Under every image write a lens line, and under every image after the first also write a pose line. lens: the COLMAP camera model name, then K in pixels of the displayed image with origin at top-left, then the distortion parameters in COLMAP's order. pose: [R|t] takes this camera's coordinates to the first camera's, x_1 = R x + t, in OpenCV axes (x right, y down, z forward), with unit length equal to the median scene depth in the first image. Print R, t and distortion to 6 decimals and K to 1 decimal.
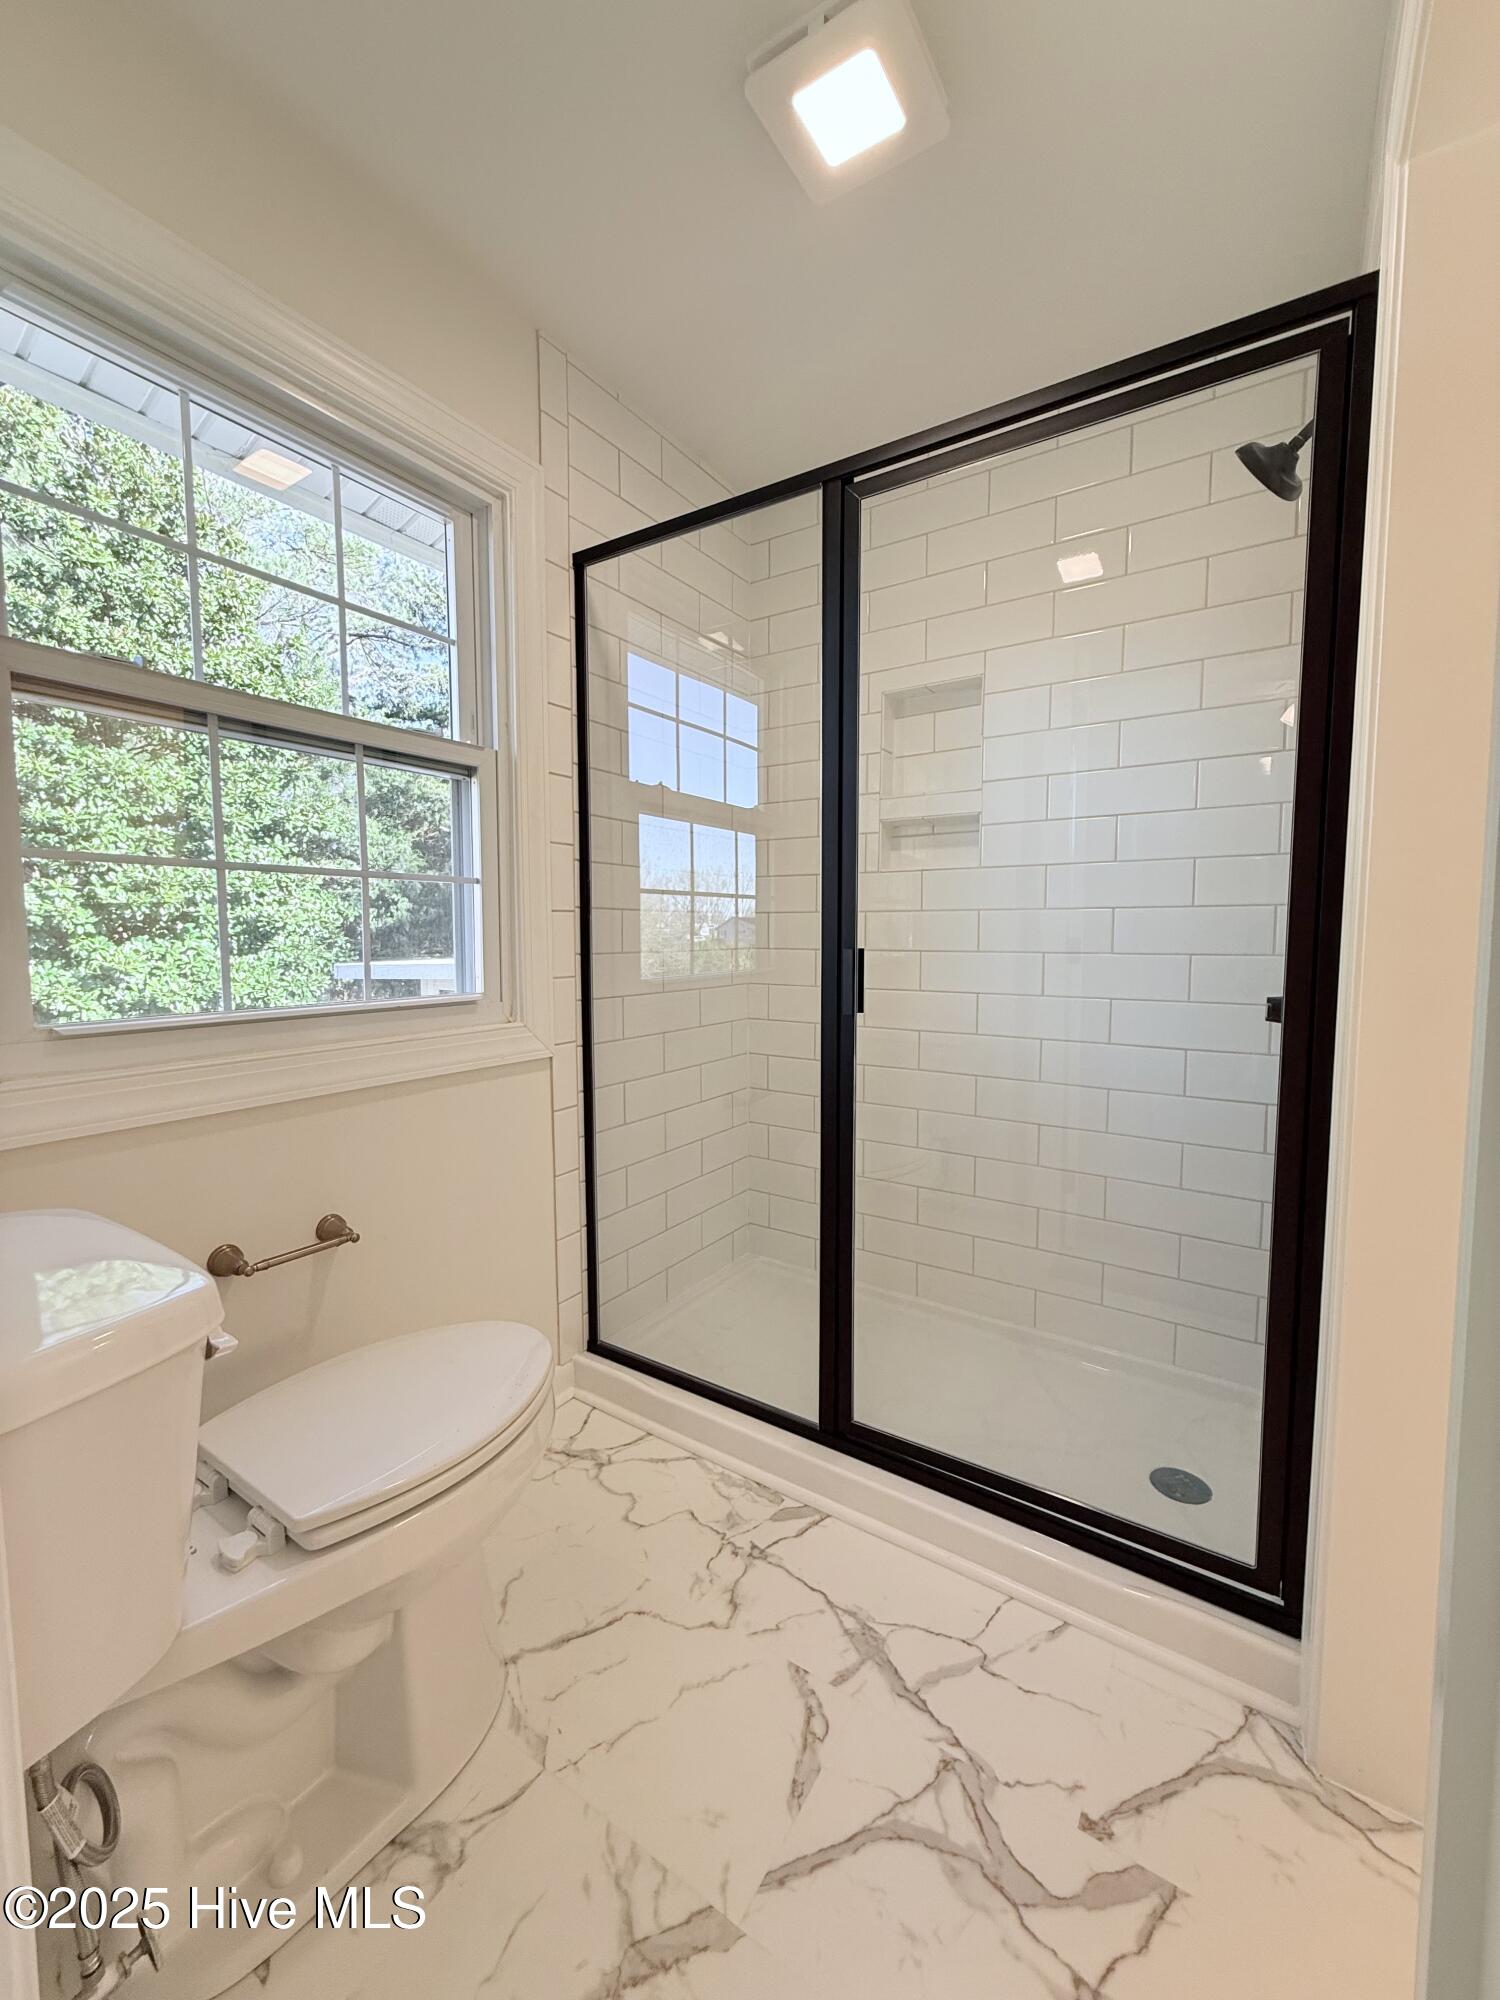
lens RADIAL K [[798.5, 0, 745.5], [0, 798.5, 993.9], [0, 0, 1]] dist [-0.001567, 0.000739]
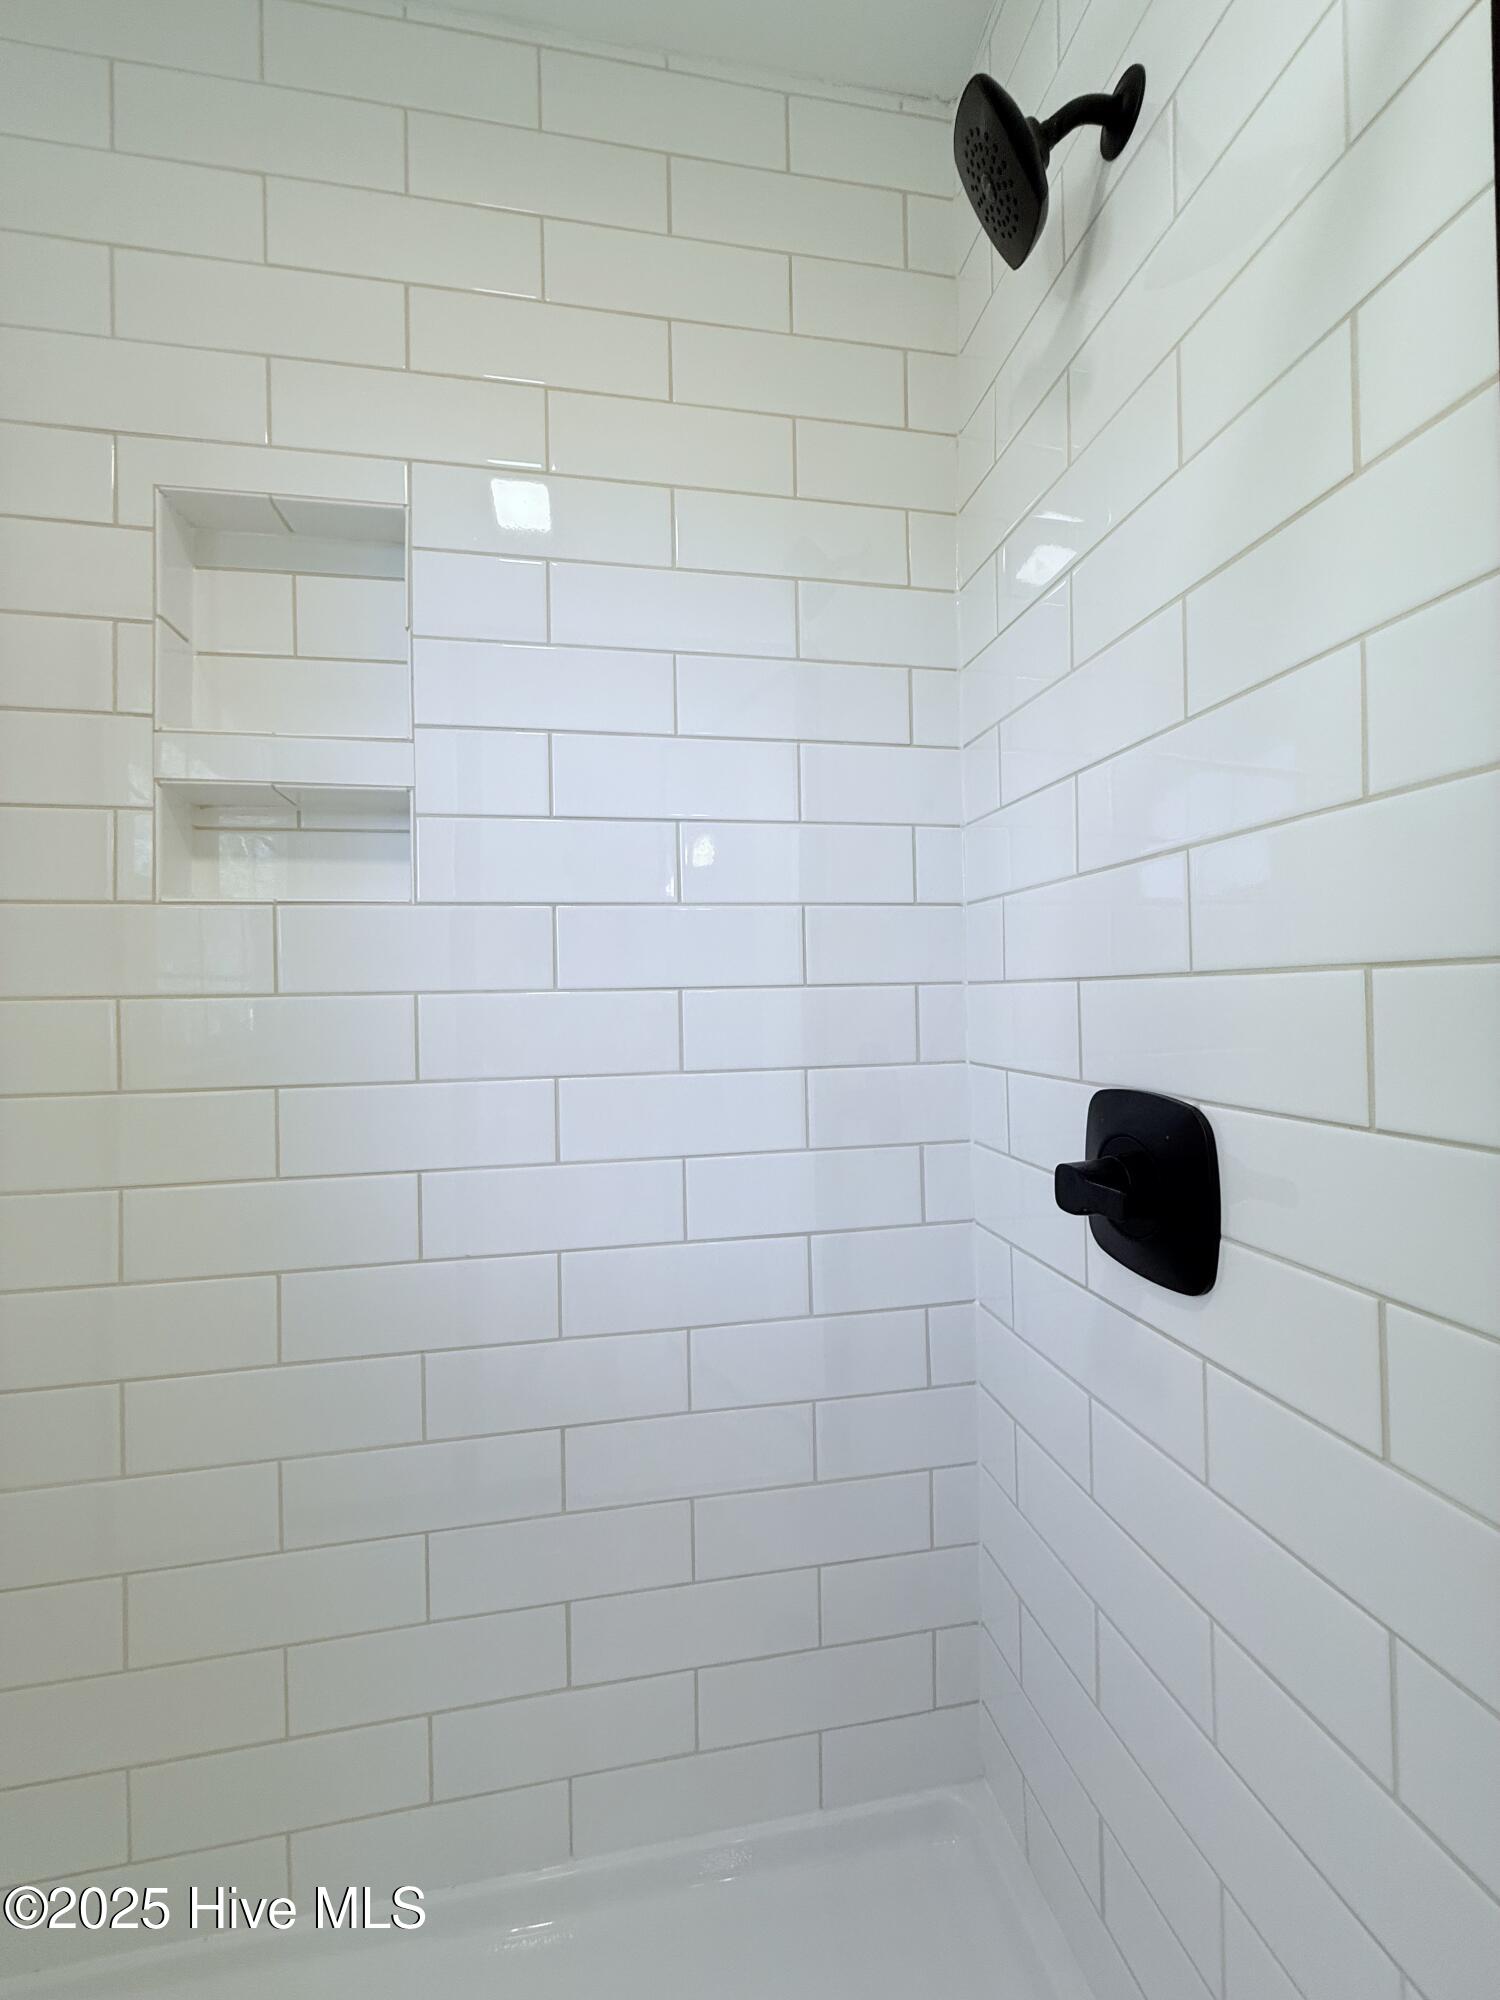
lens RADIAL K [[798.5, 0, 743.5], [0, 798.5, 998.3], [0, 0, 1]] dist [-0.001567, 0.000739]
pose [[0.719853, -0.008990, 0.694069, 0.103566], [0.073130, 0.995333, -0.062954, -0.058604], [-0.690264, 0.096075, 0.717151, 0.524574]]
